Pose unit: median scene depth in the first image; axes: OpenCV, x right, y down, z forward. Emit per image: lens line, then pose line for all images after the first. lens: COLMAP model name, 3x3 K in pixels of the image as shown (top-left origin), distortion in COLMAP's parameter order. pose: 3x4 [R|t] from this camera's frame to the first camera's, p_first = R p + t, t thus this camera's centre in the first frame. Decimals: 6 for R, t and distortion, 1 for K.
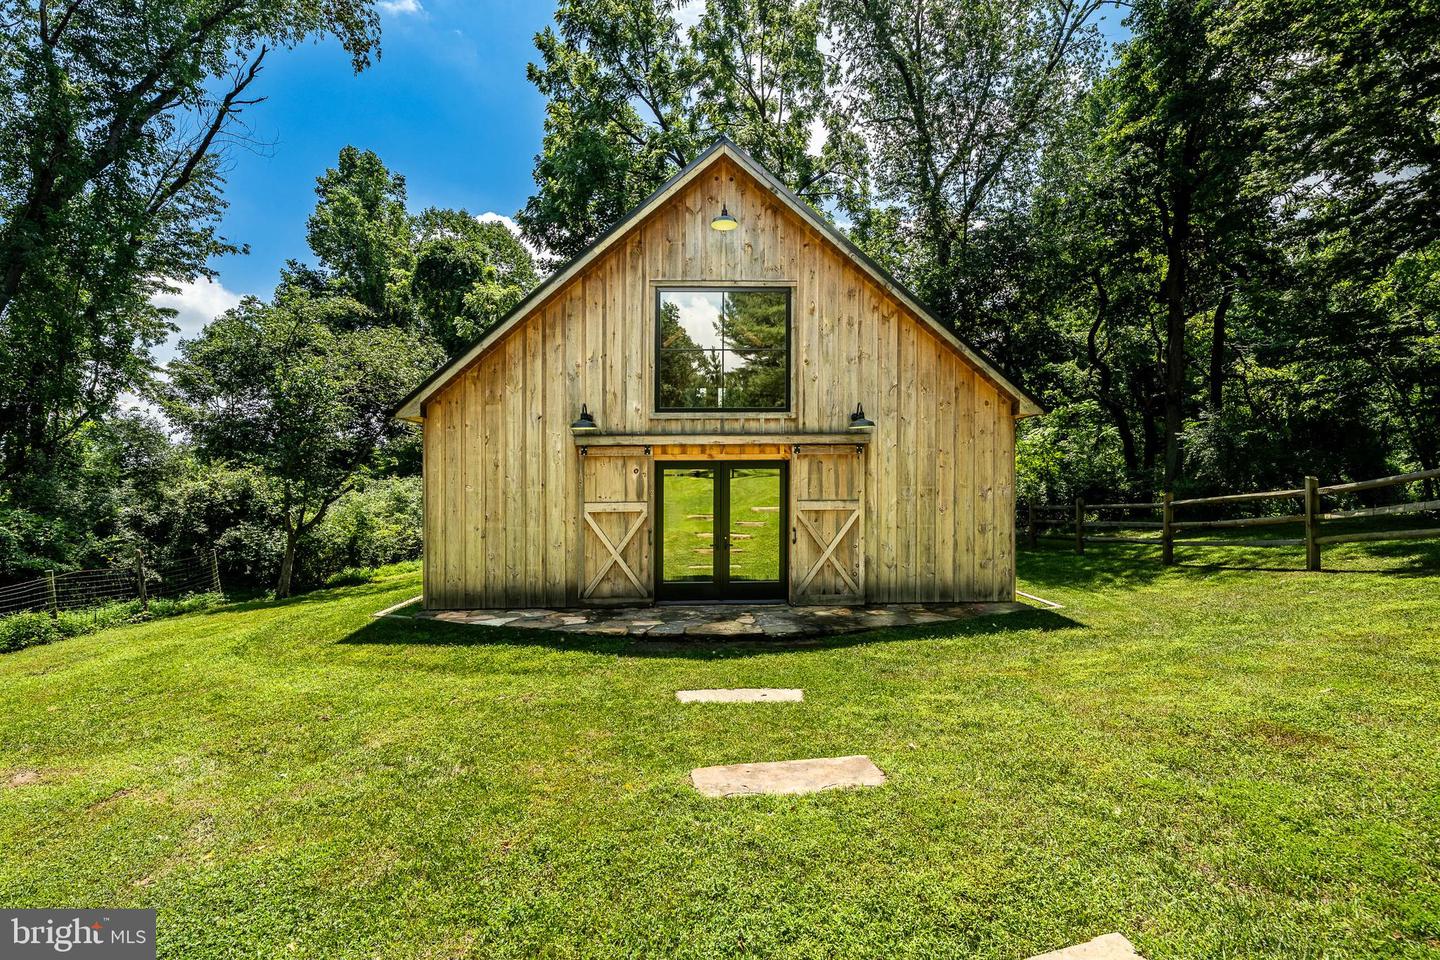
lens RADIAL K [[621.6, 0, 721.0], [0, 621.6, 481.7], [0, 0, 1]] dist [-0.000167, -0.000033]
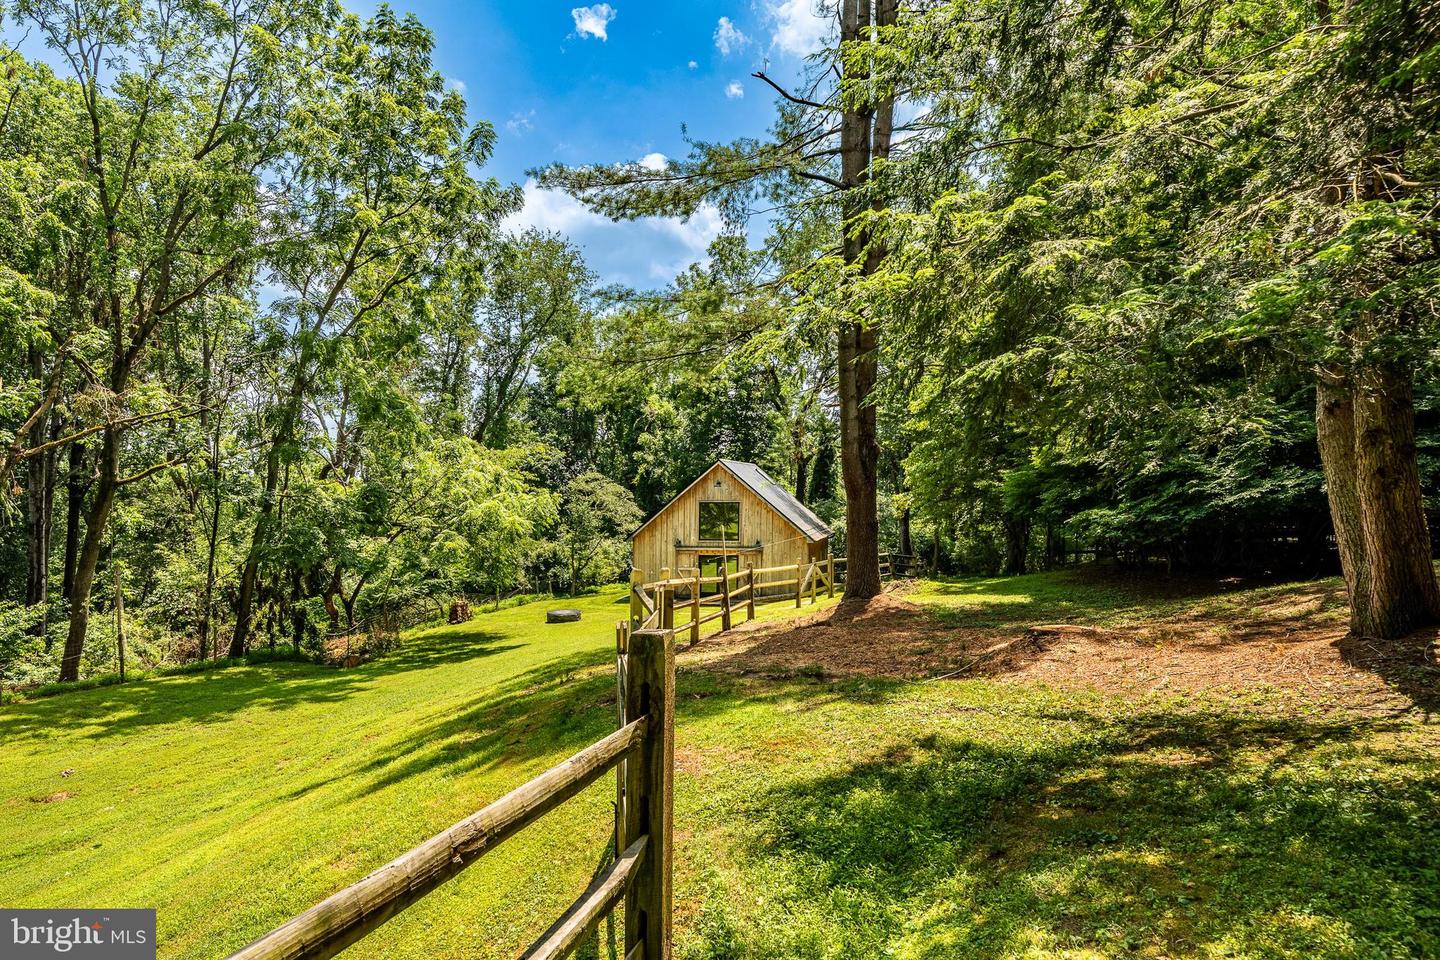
lens RADIAL K [[831.0, 0, 720.4], [0, 831.0, 481.0], [0, 0, 1]] dist [0.000612, 0.000015]
pose [[0.963235, -0.006248, -0.268587, 0.740742], [0.003945, 0.999951, -0.009114, -0.238852], [0.268631, 0.007719, 0.963212, -1.999187]]
